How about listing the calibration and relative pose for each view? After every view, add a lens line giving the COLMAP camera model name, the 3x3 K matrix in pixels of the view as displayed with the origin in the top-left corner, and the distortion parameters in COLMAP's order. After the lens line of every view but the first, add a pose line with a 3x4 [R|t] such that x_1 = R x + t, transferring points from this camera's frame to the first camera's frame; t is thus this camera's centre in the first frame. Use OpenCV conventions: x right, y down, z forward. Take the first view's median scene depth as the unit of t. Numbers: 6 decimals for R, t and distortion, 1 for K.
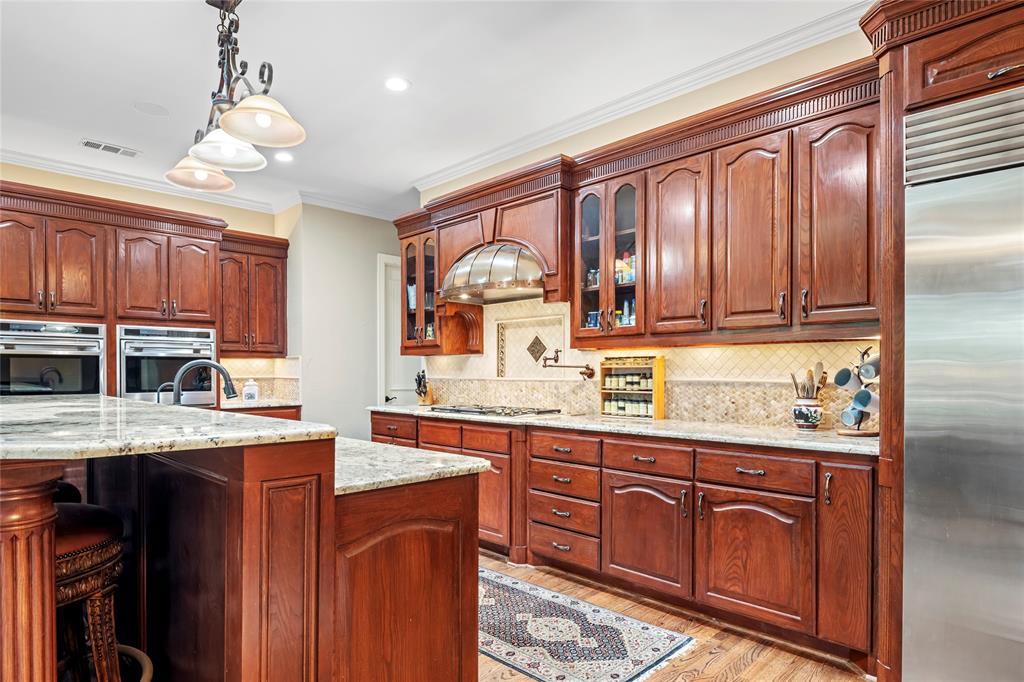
lens RADIAL K [[553.3, 0, 530.3], [0, 553.3, 374.5], [0, 0, 1]] dist [-0.015295, -0.001415]
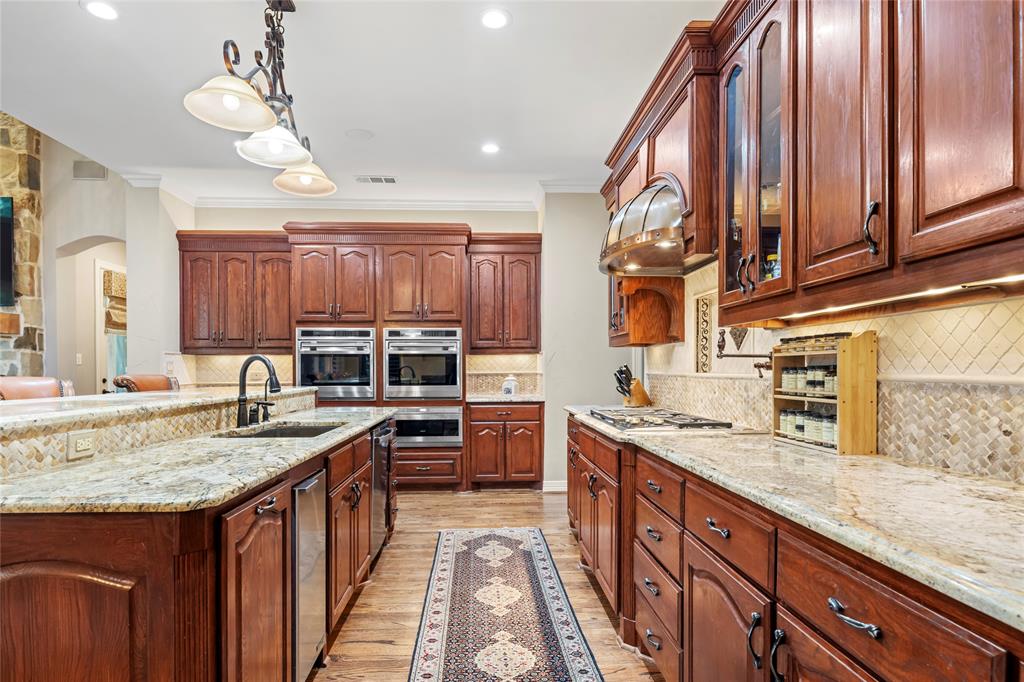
lens RADIAL K [[553.3, 0, 530.3], [0, 553.3, 374.5], [0, 0, 1]] dist [-0.015295, -0.001415]
pose [[0.741067, 0.003383, -0.671422, 0.332587], [0.001451, 0.999977, 0.006640, 0.002572], [0.671429, -0.005895, 0.741045, 0.390202]]
